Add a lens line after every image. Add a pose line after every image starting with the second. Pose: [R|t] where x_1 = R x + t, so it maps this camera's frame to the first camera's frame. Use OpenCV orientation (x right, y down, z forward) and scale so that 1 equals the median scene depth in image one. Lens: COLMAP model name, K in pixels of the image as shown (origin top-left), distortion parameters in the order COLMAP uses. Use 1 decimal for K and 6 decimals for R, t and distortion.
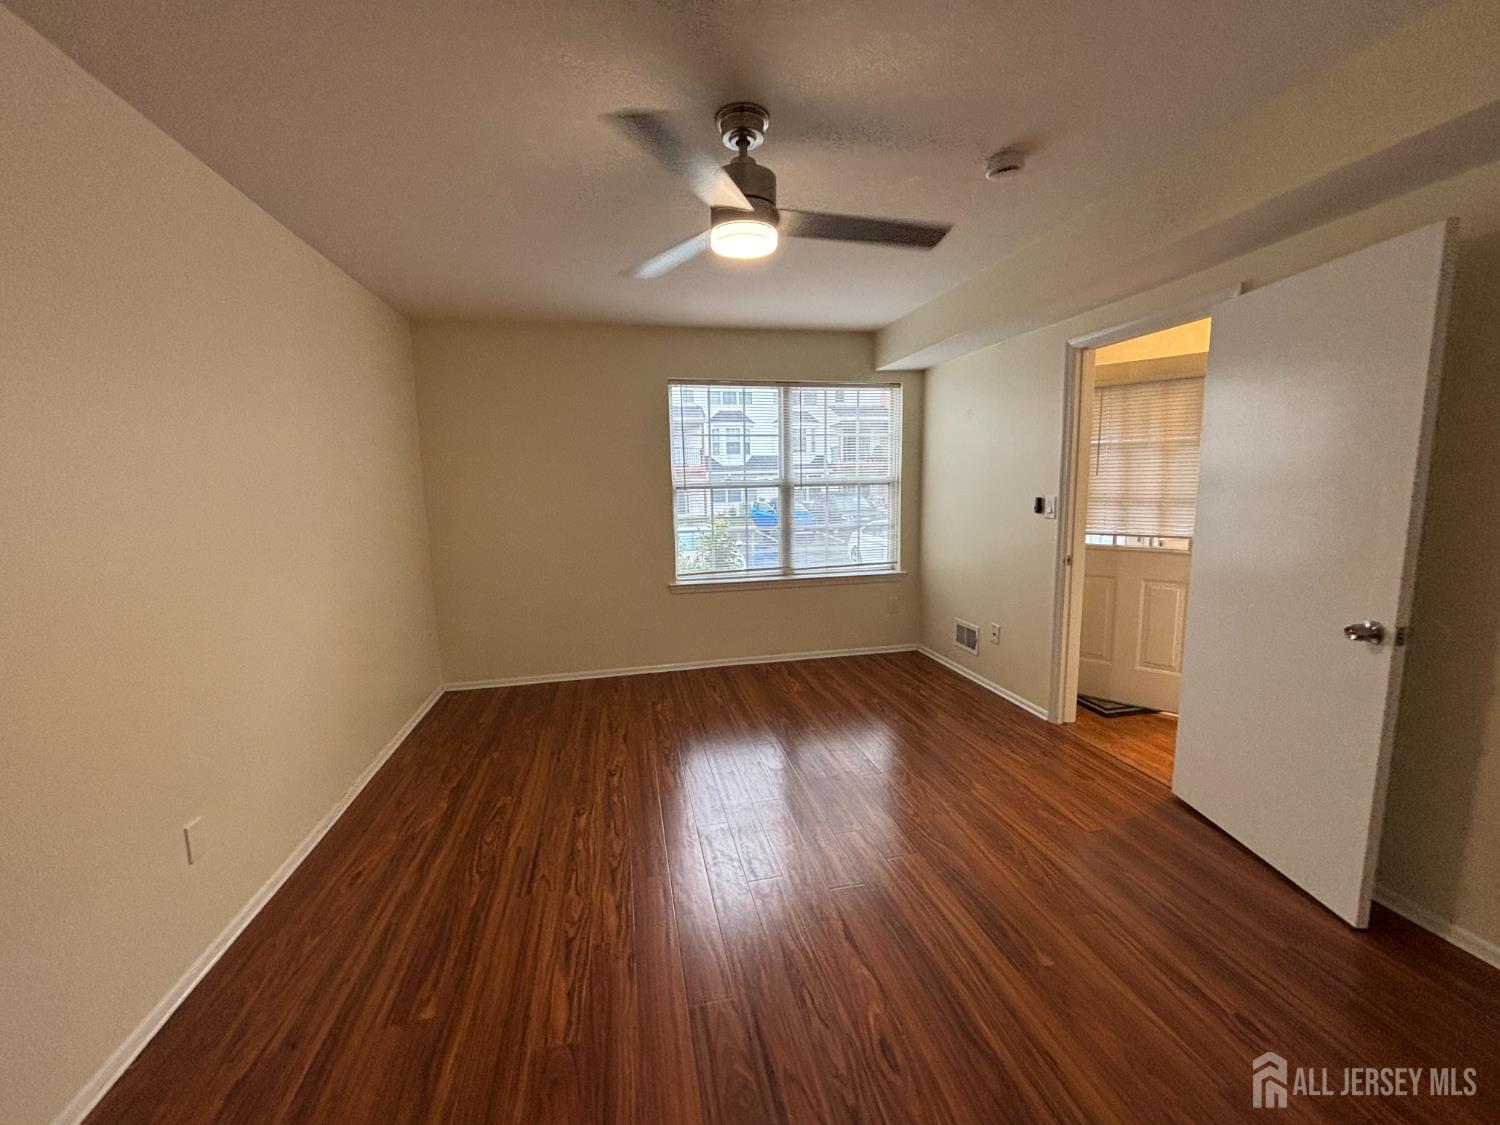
lens RADIAL K [[604.3, 0, 748.8], [0, 604.3, 559.9], [0, 0, 1]] dist [0.001905, 0.000201]
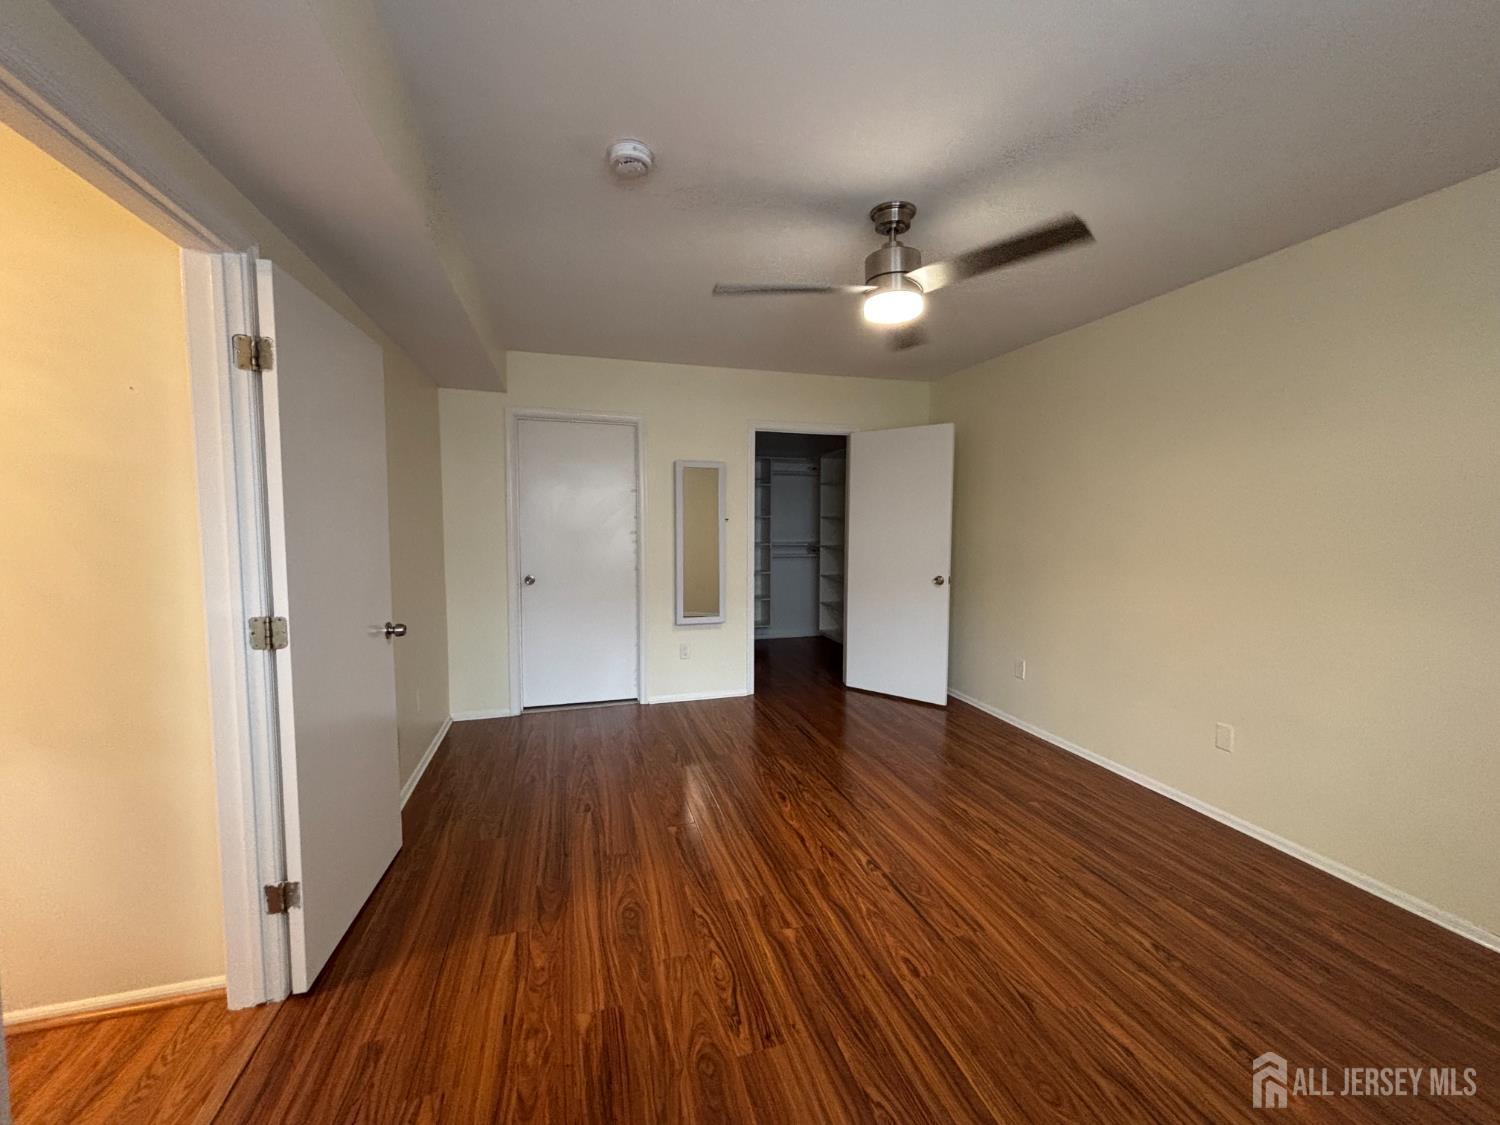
lens RADIAL K [[604.3, 0, 748.8], [0, 604.3, 559.9], [0, 0, 1]] dist [0.001905, 0.000201]
pose [[-0.997334, 0.024937, -0.068574, 0.311685], [0.011387, 0.981464, 0.191307, -0.232629], [0.072074, 0.190016, -0.979132, 1.906270]]
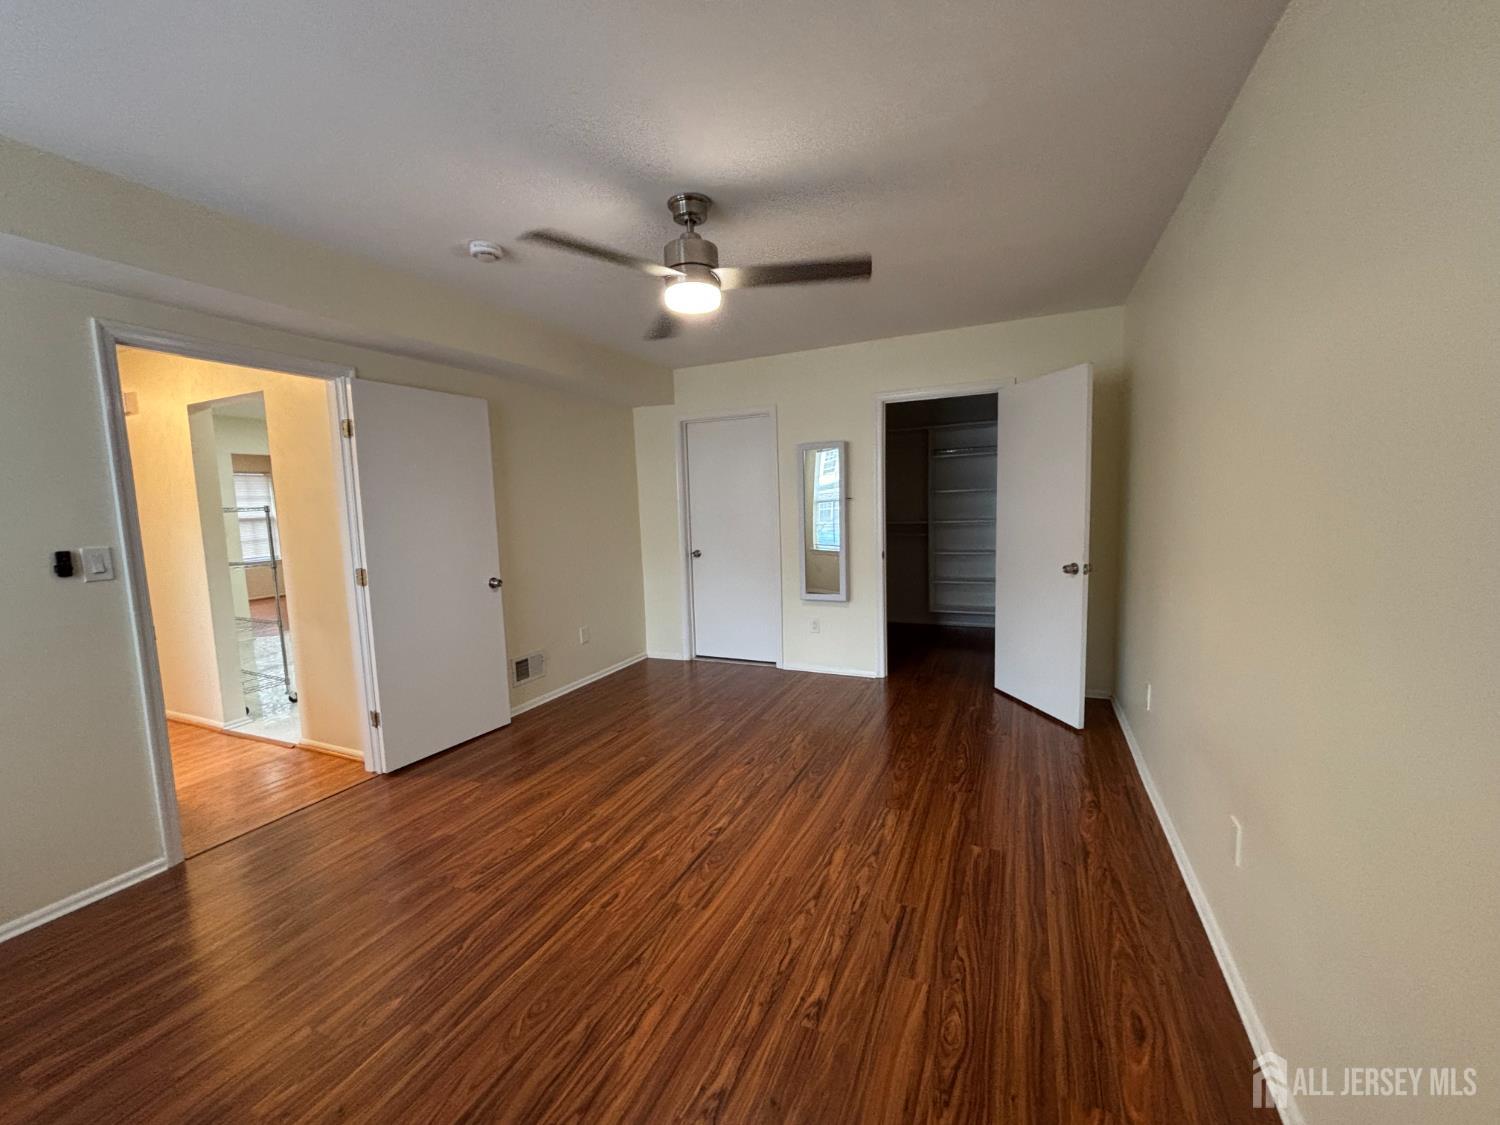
lens RADIAL K [[604.3, 0, 748.8], [0, 604.3, 559.9], [0, 0, 1]] dist [0.001905, 0.000201]
pose [[-0.800965, -0.009060, 0.598643, -0.710591], [0.126649, 0.974694, 0.184204, -0.190899], [-0.585163, 0.223358, -0.779548, 1.706655]]
